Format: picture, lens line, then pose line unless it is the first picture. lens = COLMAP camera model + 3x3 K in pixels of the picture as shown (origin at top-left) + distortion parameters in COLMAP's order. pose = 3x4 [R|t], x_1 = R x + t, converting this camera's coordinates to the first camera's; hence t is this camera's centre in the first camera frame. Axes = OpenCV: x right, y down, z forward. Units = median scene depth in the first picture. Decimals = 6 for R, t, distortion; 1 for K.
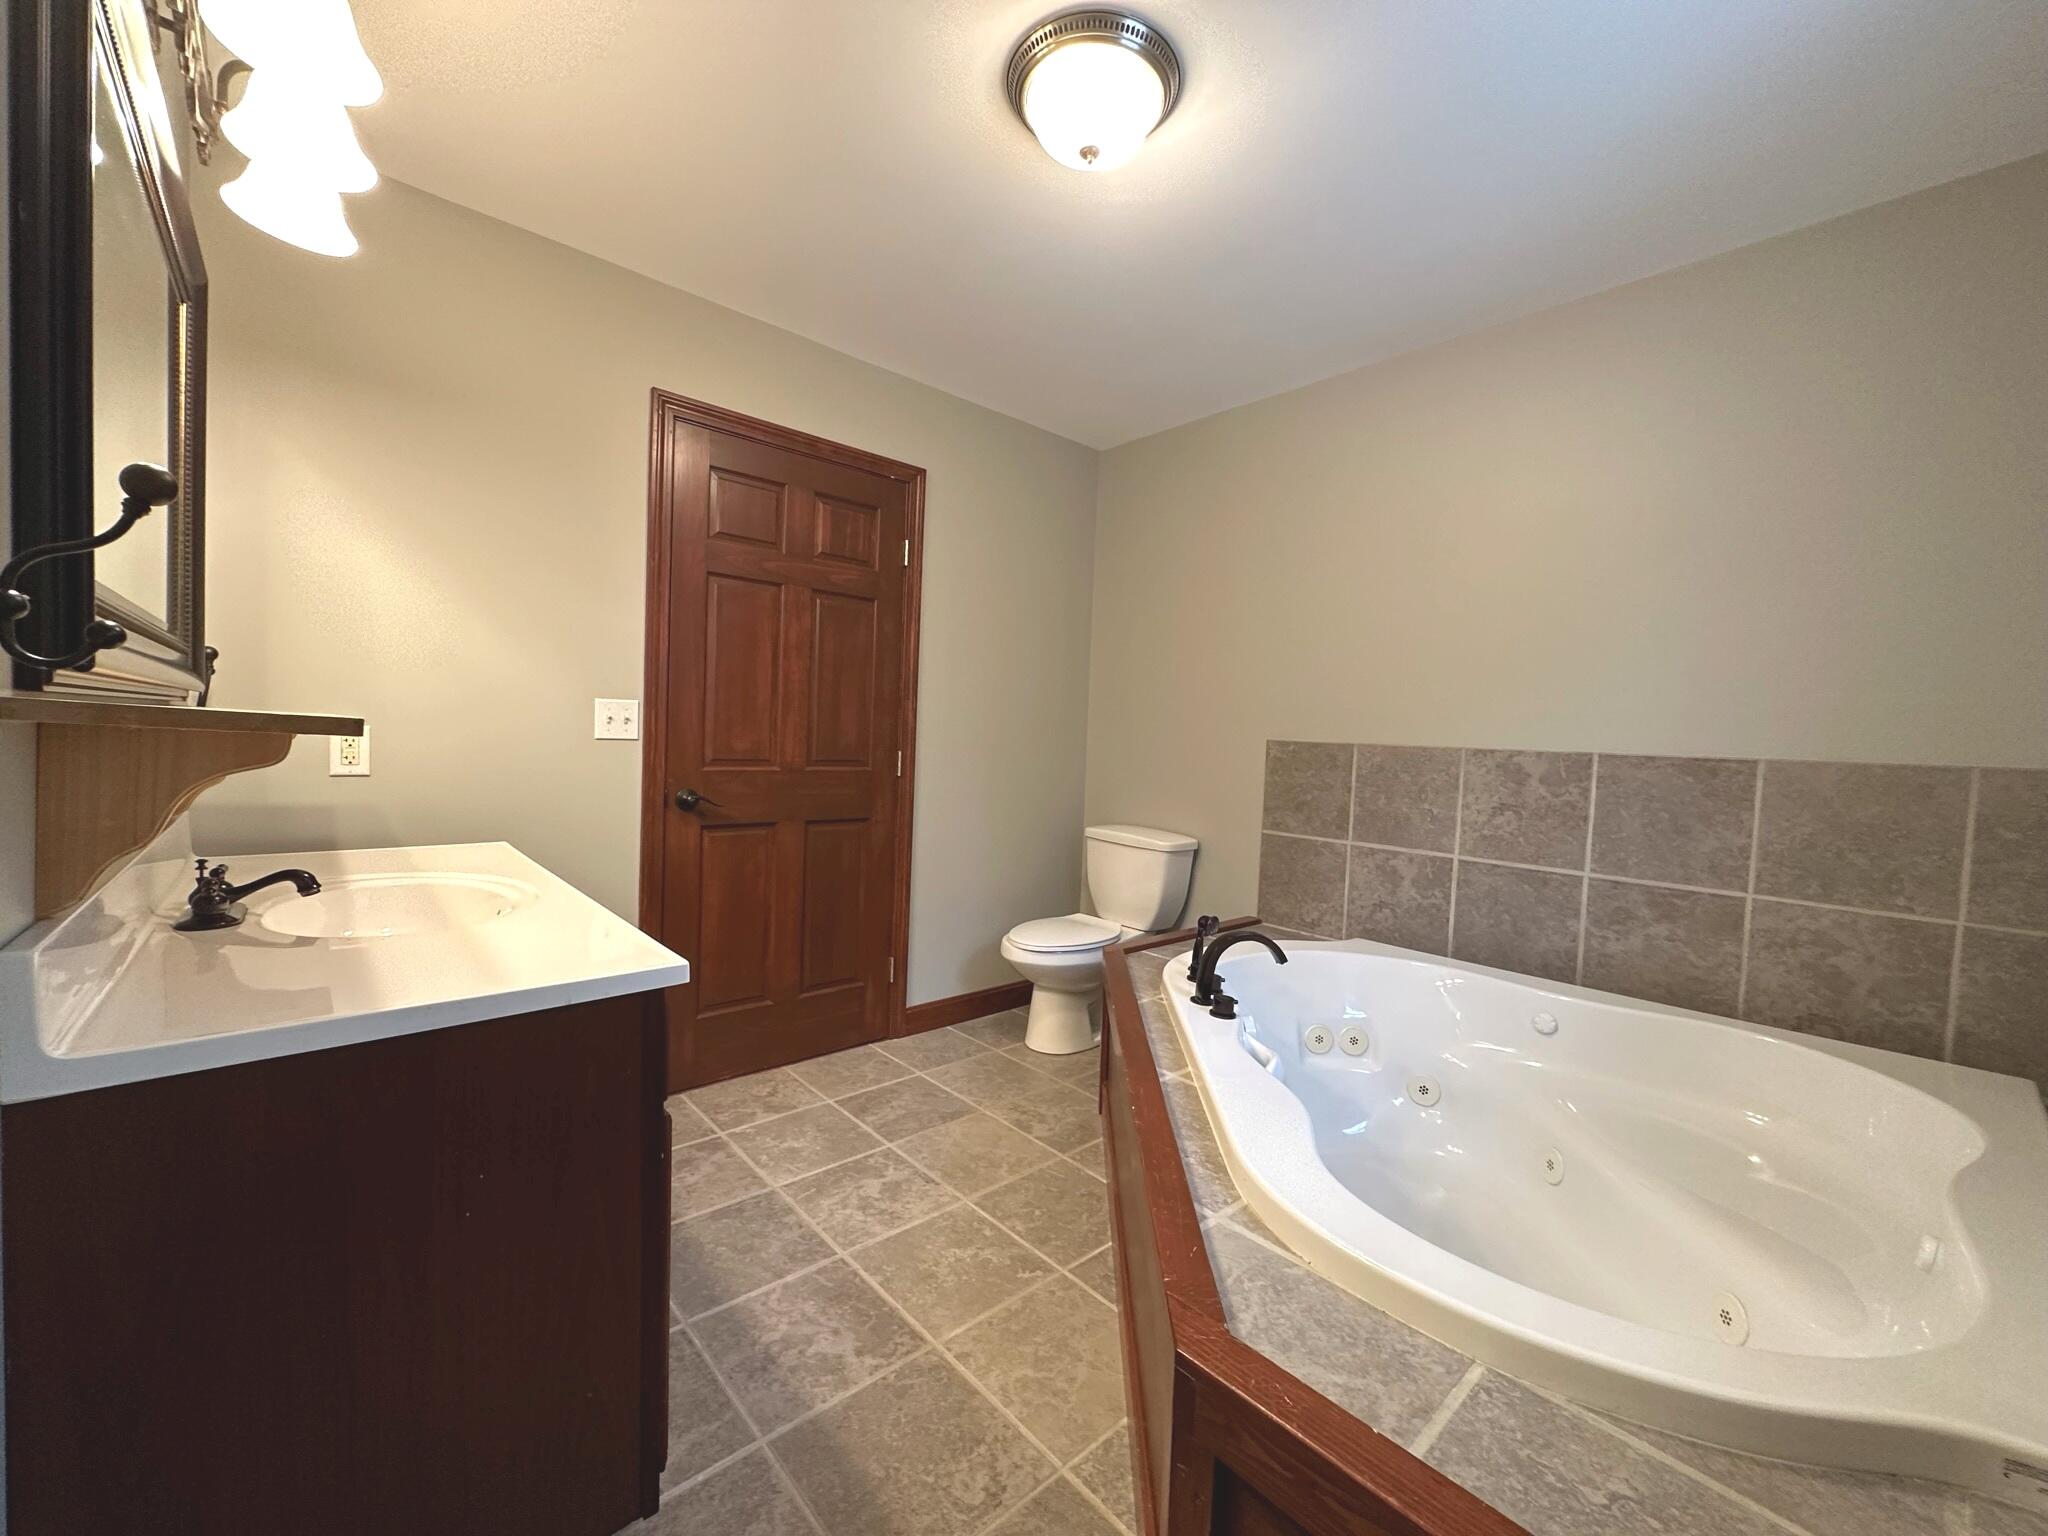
lens RADIAL K [[820.1, 0, 1024.3], [0, 820.1, 769.1], [0, 0, 1]] dist [-0.001480, -0.000420]
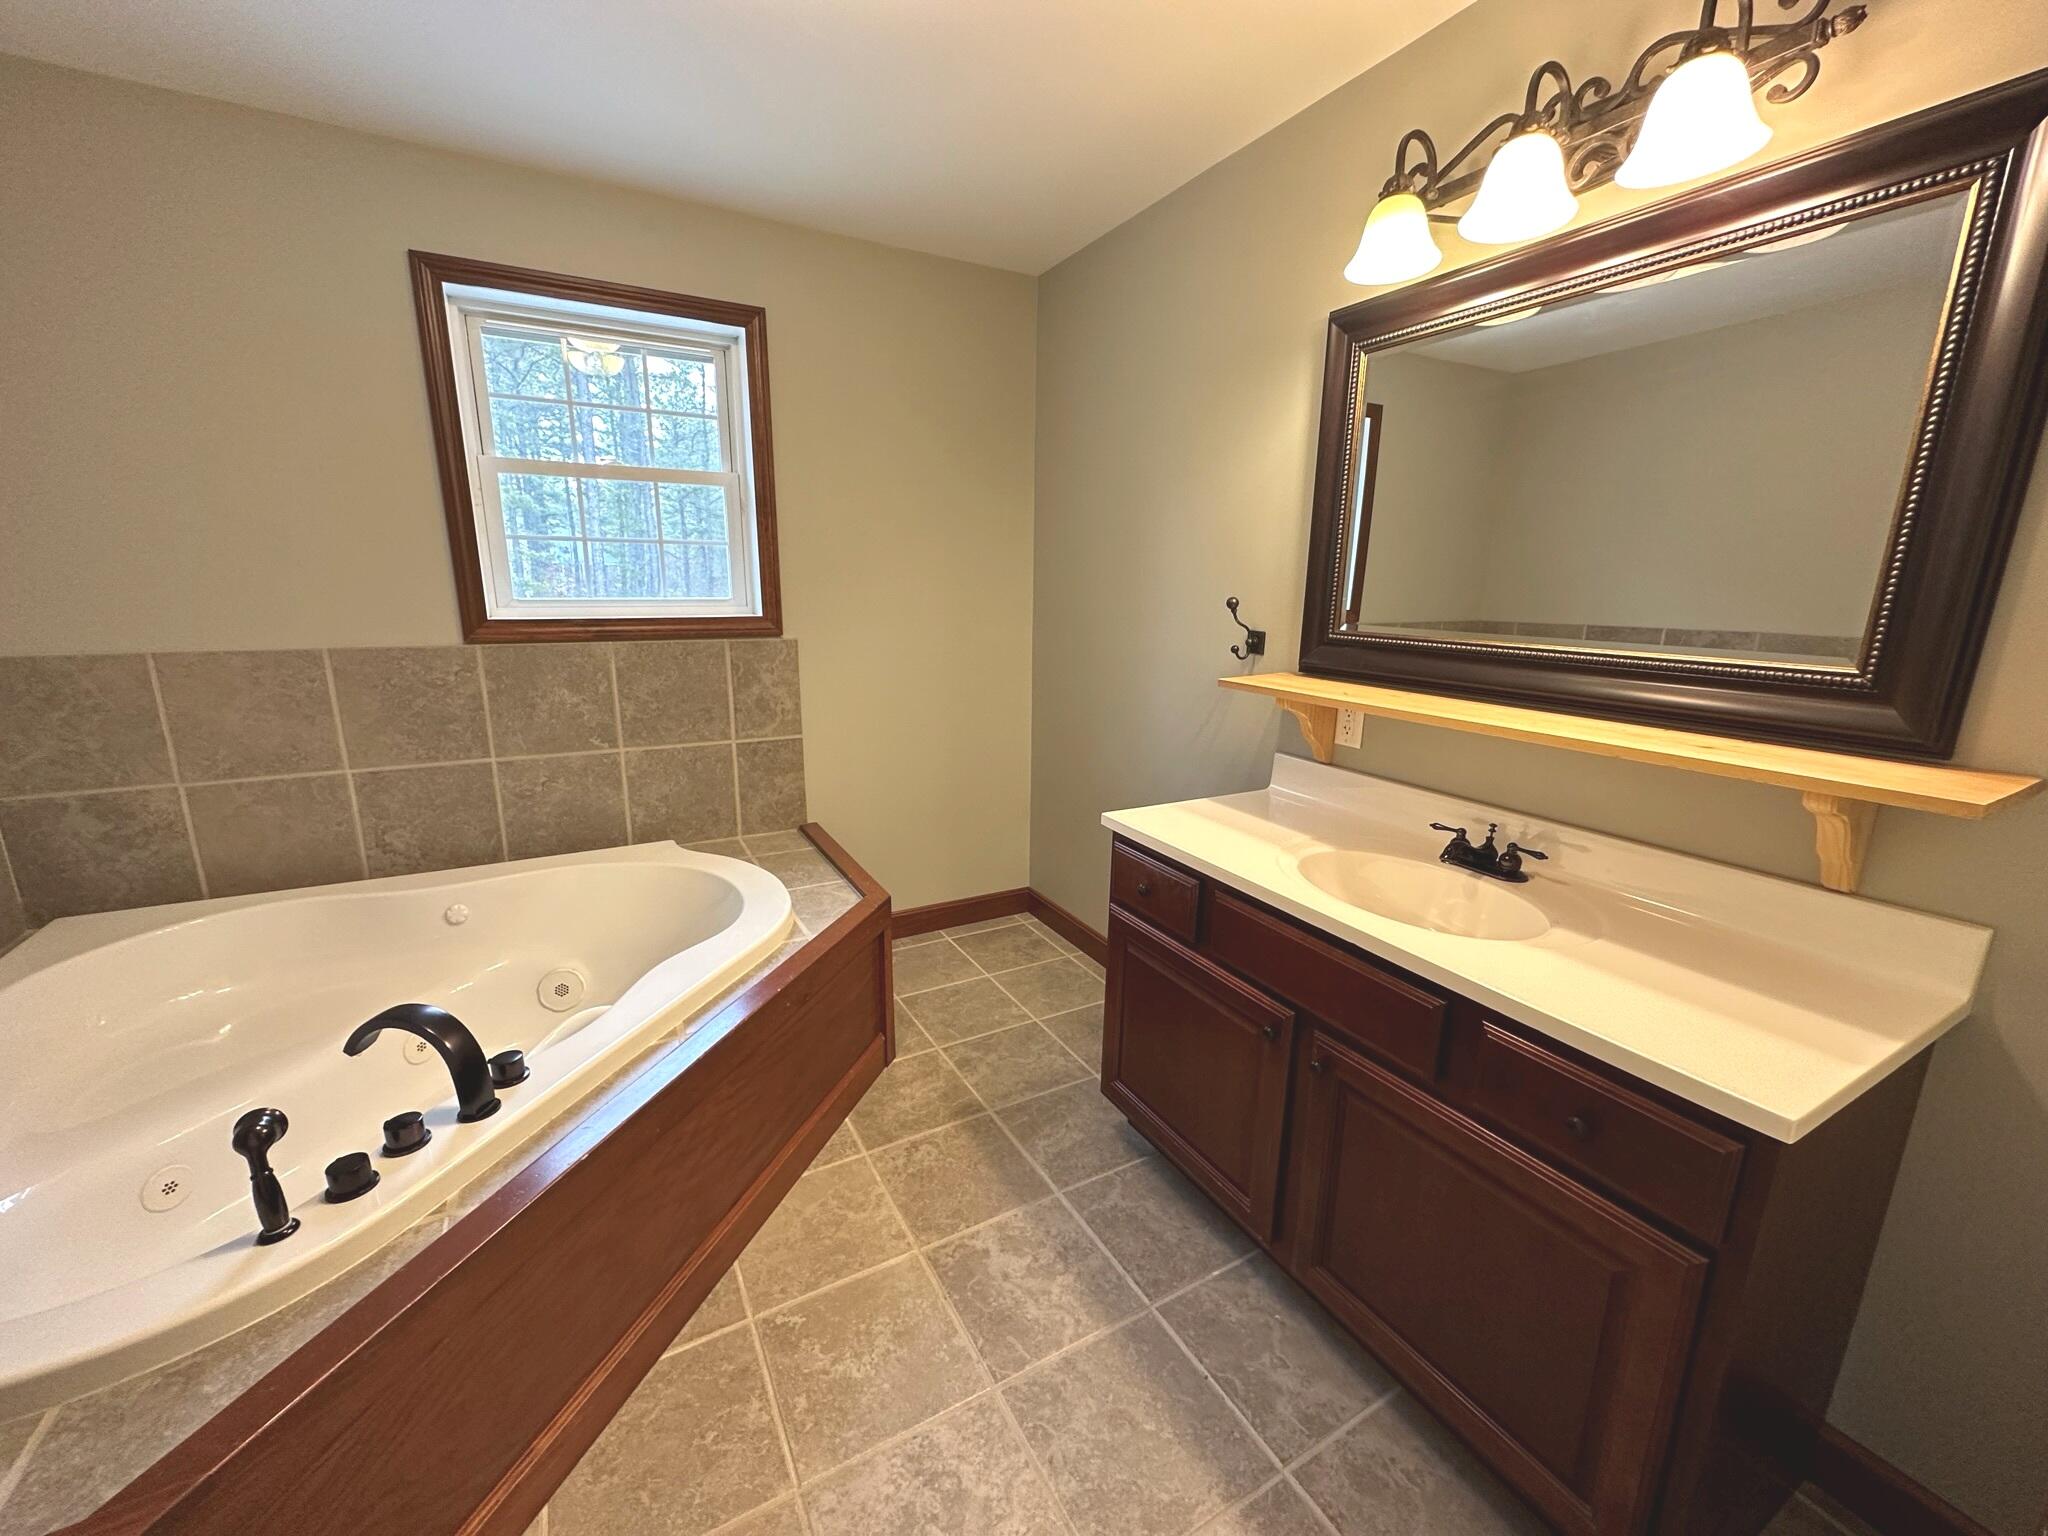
lens RADIAL K [[820.1, 0, 1024.8], [0, 820.1, 770.2], [0, 0, 1]] dist [-0.001480, -0.000420]
pose [[-0.974462, -0.095129, 0.203406, -0.417187], [-0.036700, 0.961122, 0.273676, -0.234618], [-0.221533, 0.259222, -0.940068, 1.864784]]
